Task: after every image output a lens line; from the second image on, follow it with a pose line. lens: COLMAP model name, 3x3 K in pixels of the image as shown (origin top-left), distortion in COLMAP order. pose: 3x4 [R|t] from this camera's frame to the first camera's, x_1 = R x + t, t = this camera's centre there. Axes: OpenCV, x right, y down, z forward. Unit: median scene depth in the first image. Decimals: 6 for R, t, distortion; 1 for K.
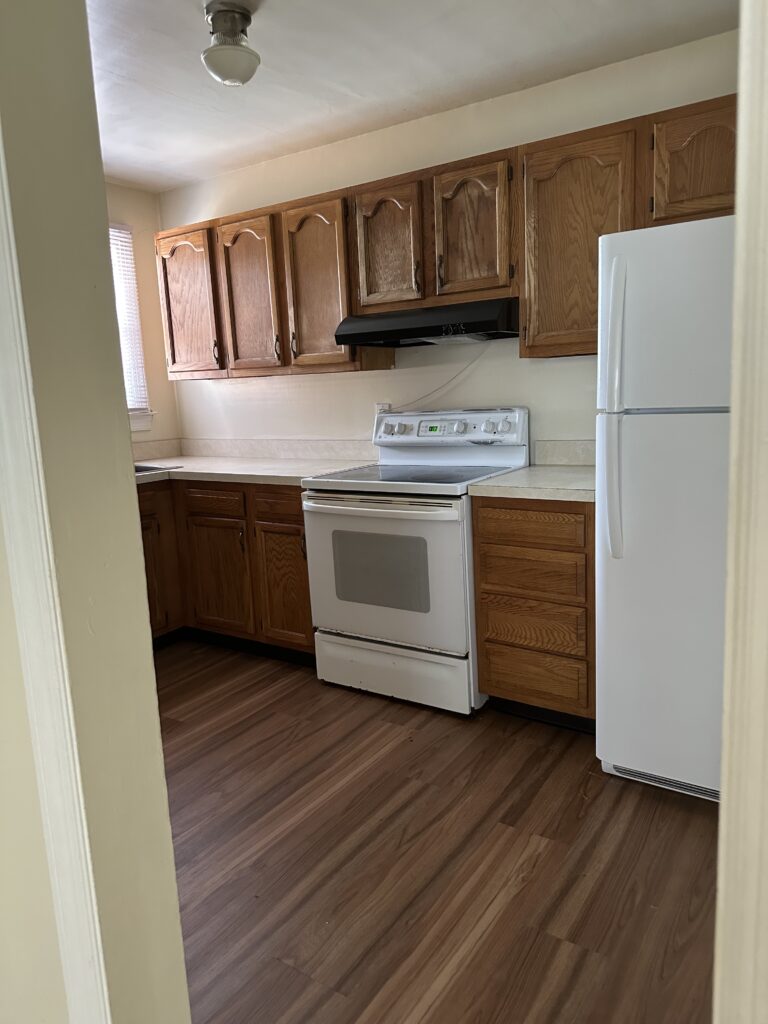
lens RADIAL K [[721.4, 0, 375.5], [0, 721.4, 511.0], [0, 0, 1]] dist [0.028203, -0.039785]
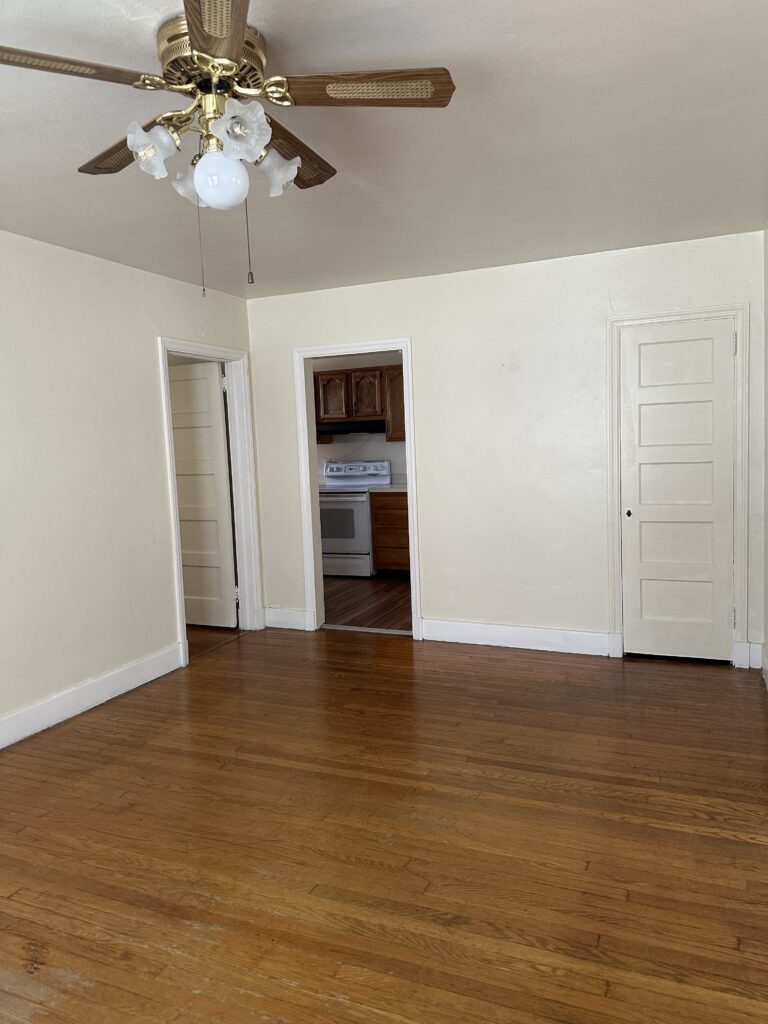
lens RADIAL K [[721.4, 0, 375.5], [0, 721.4, 511.0], [0, 0, 1]] dist [0.028203, -0.039785]
pose [[0.984621, -0.010032, 0.174418, -0.220181], [0.023073, 0.997072, -0.072899, 0.169562], [-0.173176, 0.075802, 0.981970, -1.143174]]
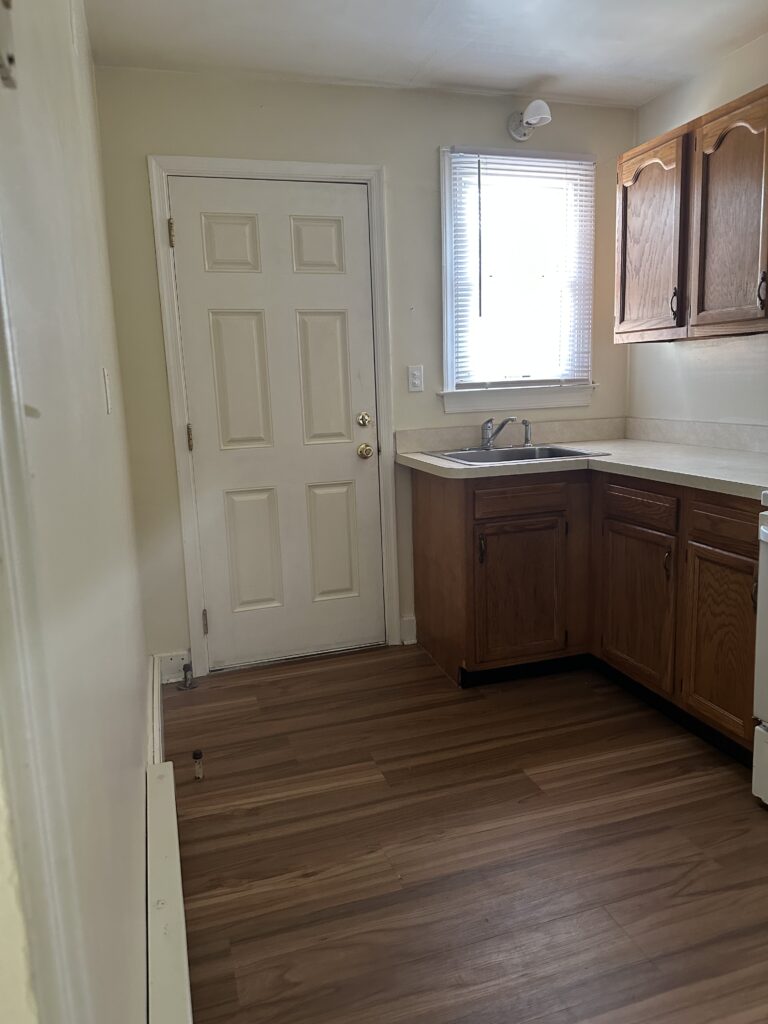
lens RADIAL K [[721.4, 0, 375.5], [0, 721.4, 511.0], [0, 0, 1]] dist [0.028203, -0.039785]
pose [[0.784471, 0.122884, -0.607869, 0.019544], [-0.098721, 0.992418, 0.073220, -0.036059], [0.612257, 0.002570, 0.790655, 0.249625]]
